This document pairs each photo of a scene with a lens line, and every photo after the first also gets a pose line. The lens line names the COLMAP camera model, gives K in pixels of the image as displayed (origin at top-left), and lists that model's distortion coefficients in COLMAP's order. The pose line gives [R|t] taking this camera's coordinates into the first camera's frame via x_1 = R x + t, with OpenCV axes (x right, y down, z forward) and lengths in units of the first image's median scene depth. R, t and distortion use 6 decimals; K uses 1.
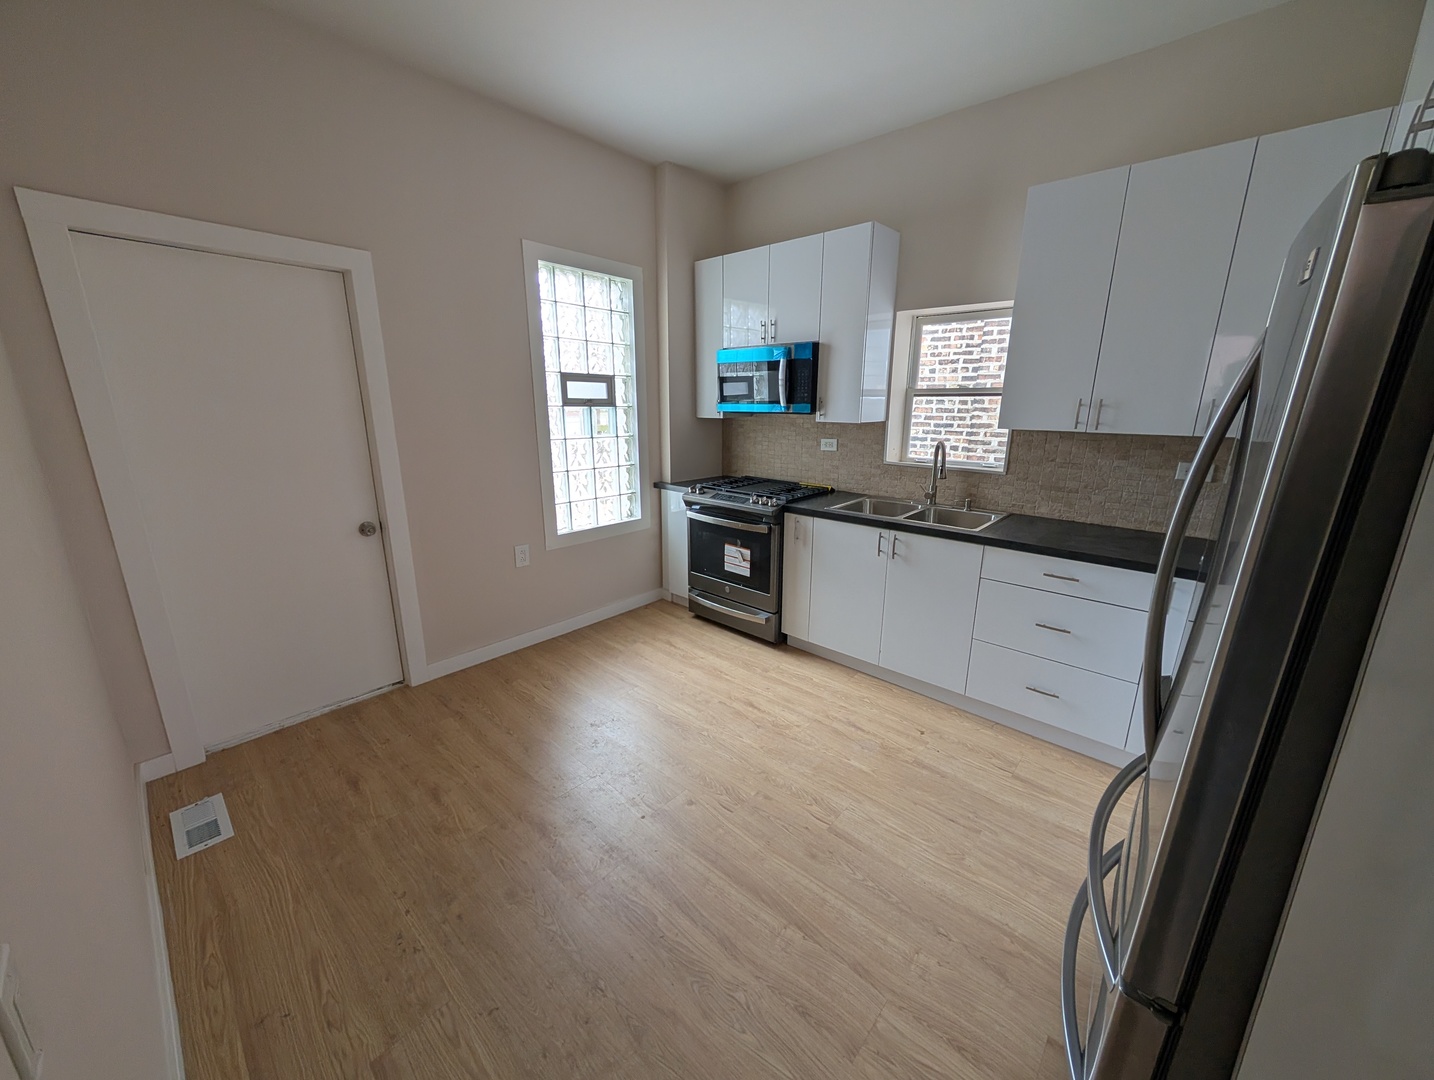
lens RADIAL K [[543.9, 0, 717.6], [0, 543.9, 533.5], [0, 0, 1]] dist [0.000223, -0.000064]
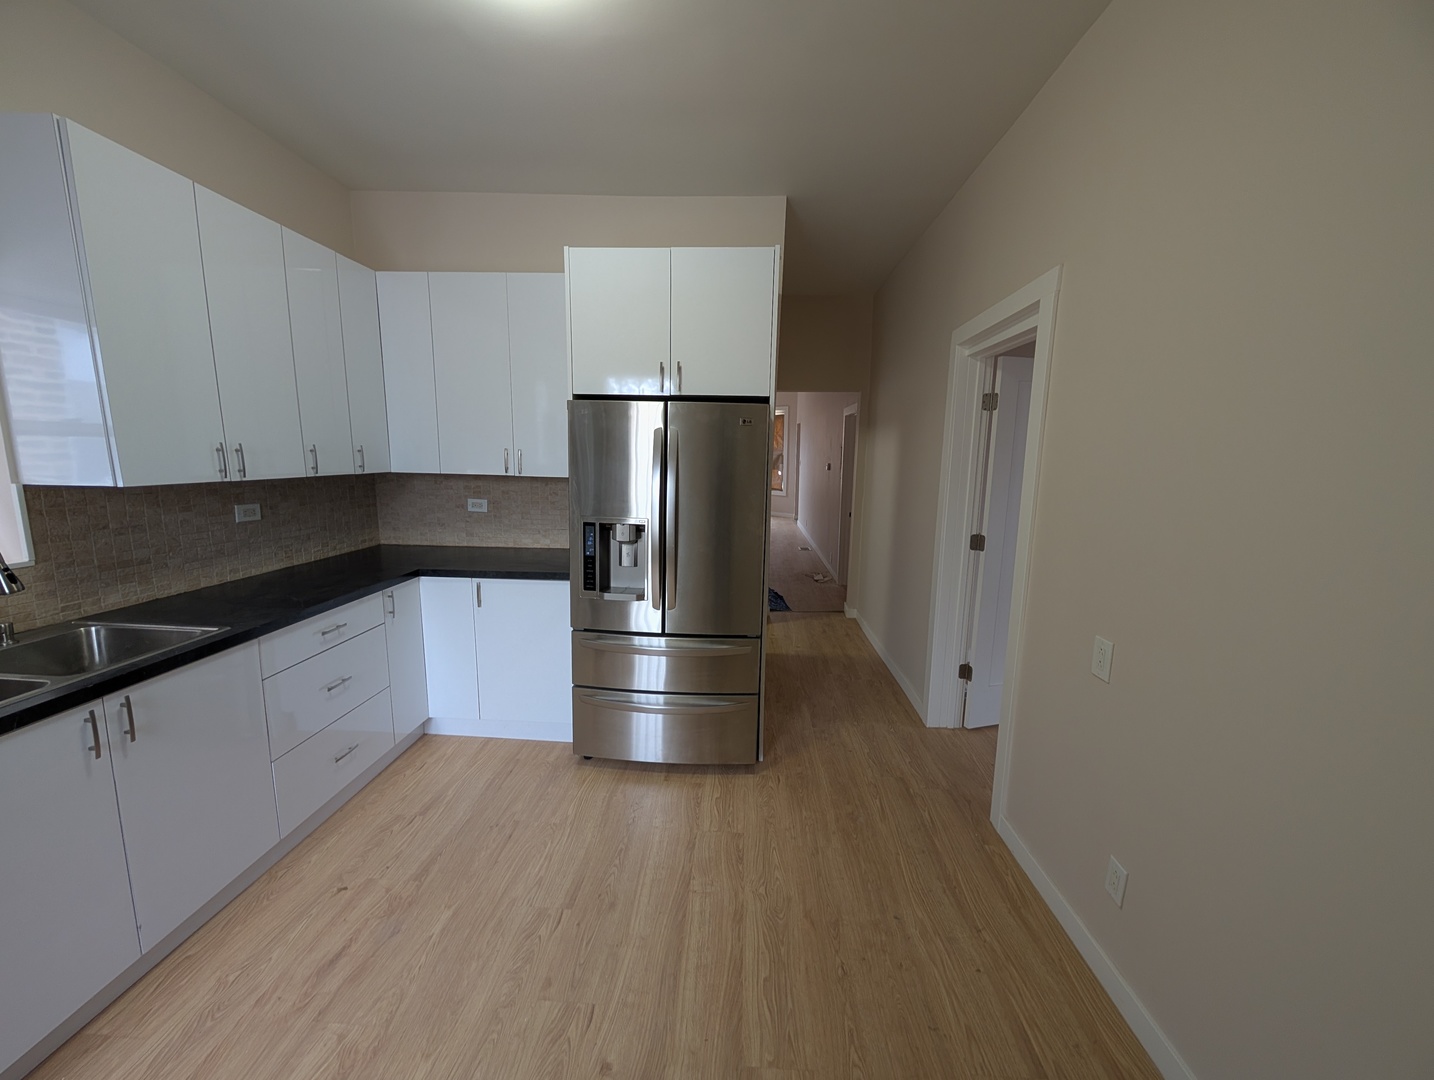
lens RADIAL K [[543.9, 0, 723.2], [0, 543.9, 538.1], [0, 0, 1]] dist [0.000223, -0.000064]
pose [[-0.640728, -0.137341, 0.755384, -0.385030], [0.160888, 0.938007, 0.307013, -0.193625], [-0.750721, 0.318245, -0.578911, 0.760090]]
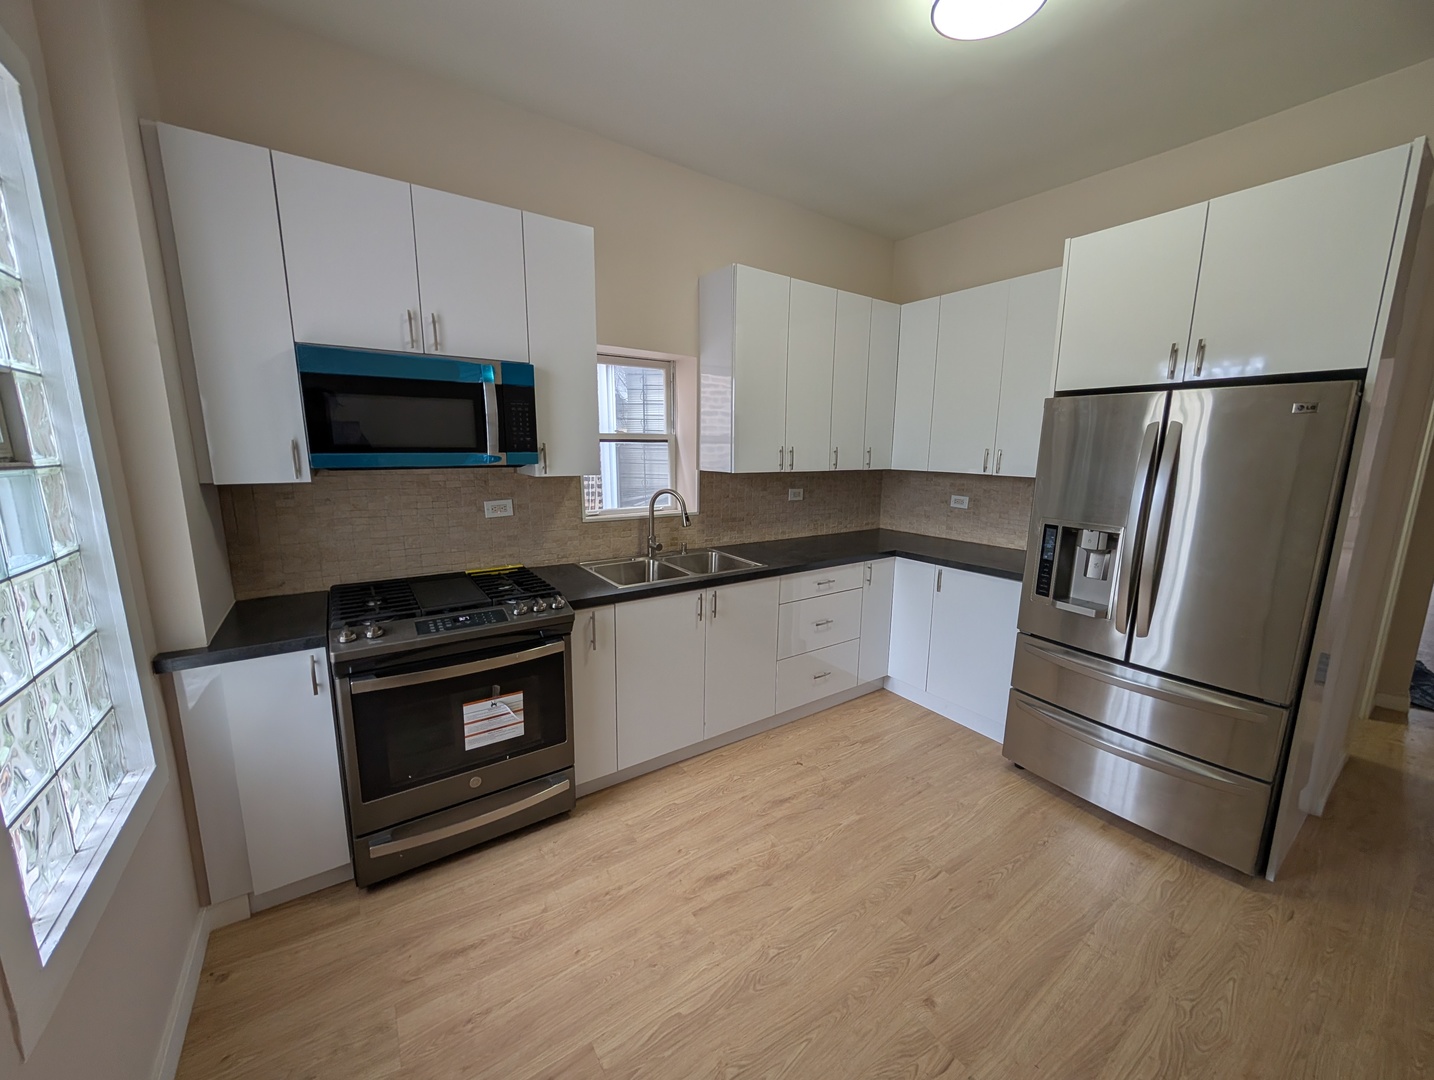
lens RADIAL K [[543.9, 0, 717.8], [0, 543.9, 537.9], [0, 0, 1]] dist [0.000223, -0.000064]
pose [[0.225206, -0.165144, 0.960214, -0.500849], [0.224492, 0.967808, 0.113798, -0.175063], [-0.948096, 0.189933, 0.255029, 0.686815]]
